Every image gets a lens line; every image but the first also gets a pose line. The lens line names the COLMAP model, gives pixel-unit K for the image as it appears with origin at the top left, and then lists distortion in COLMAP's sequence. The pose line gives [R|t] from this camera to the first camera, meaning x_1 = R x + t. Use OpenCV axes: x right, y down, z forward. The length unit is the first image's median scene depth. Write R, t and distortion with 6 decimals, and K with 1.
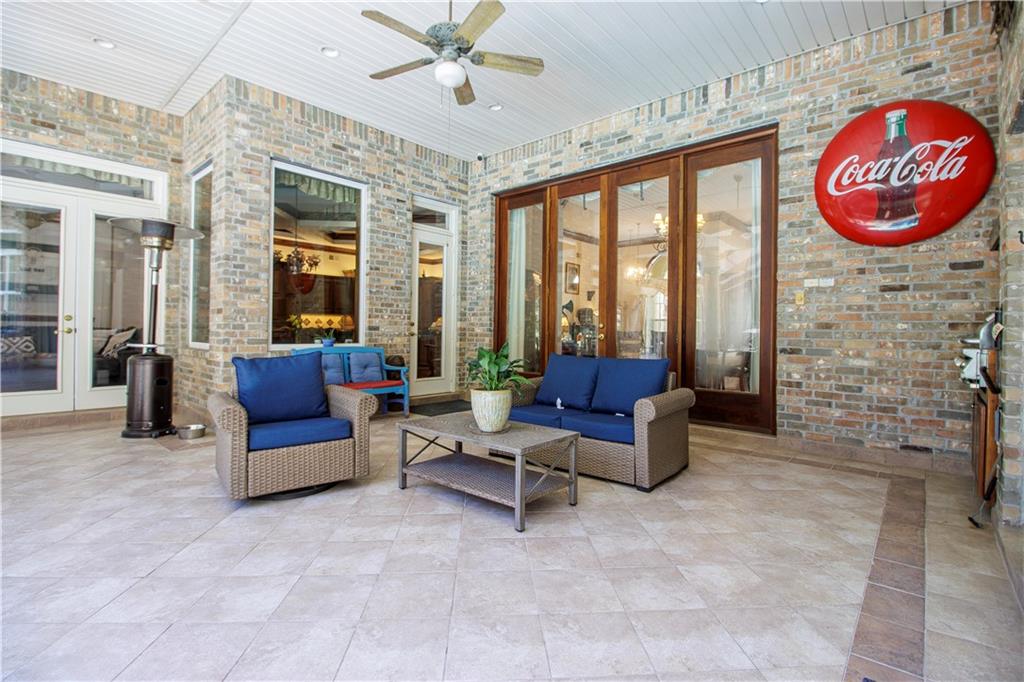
lens RADIAL K [[470.5, 0, 516.8], [0, 470.5, 330.0], [0, 0, 1]] dist [-0.002239, -0.012225]
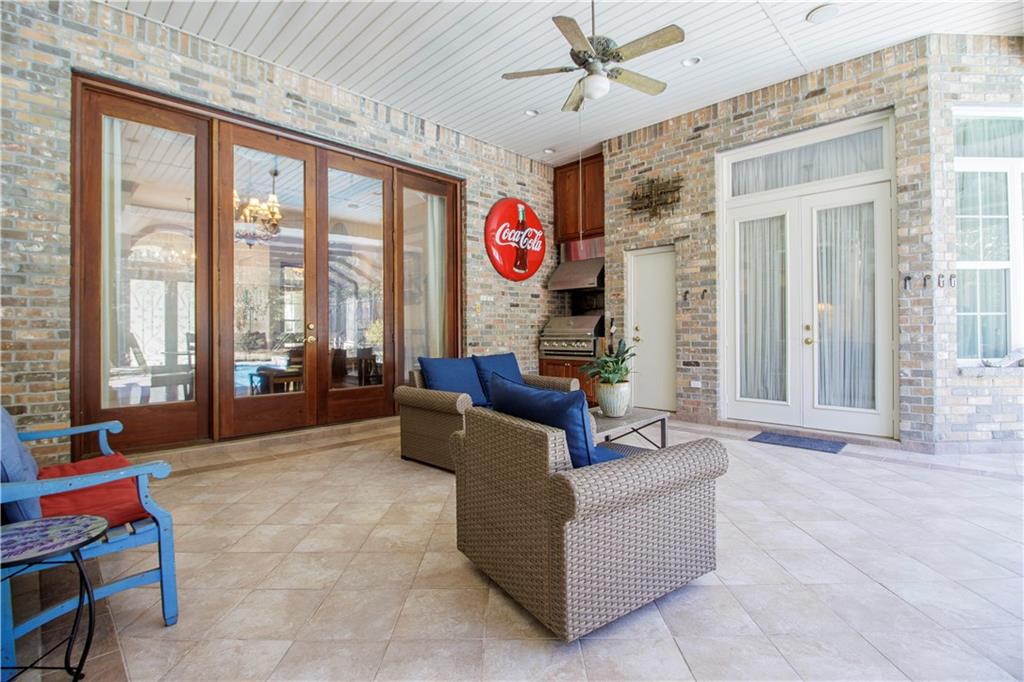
lens RADIAL K [[470.5, 0, 516.8], [0, 470.5, 330.0], [0, 0, 1]] dist [-0.002239, -0.012225]
pose [[0.066206, -0.009335, 0.997762, -0.877487], [0.003902, 0.999951, 0.009096, -0.011430], [-0.997798, 0.003291, 0.066240, 0.811142]]
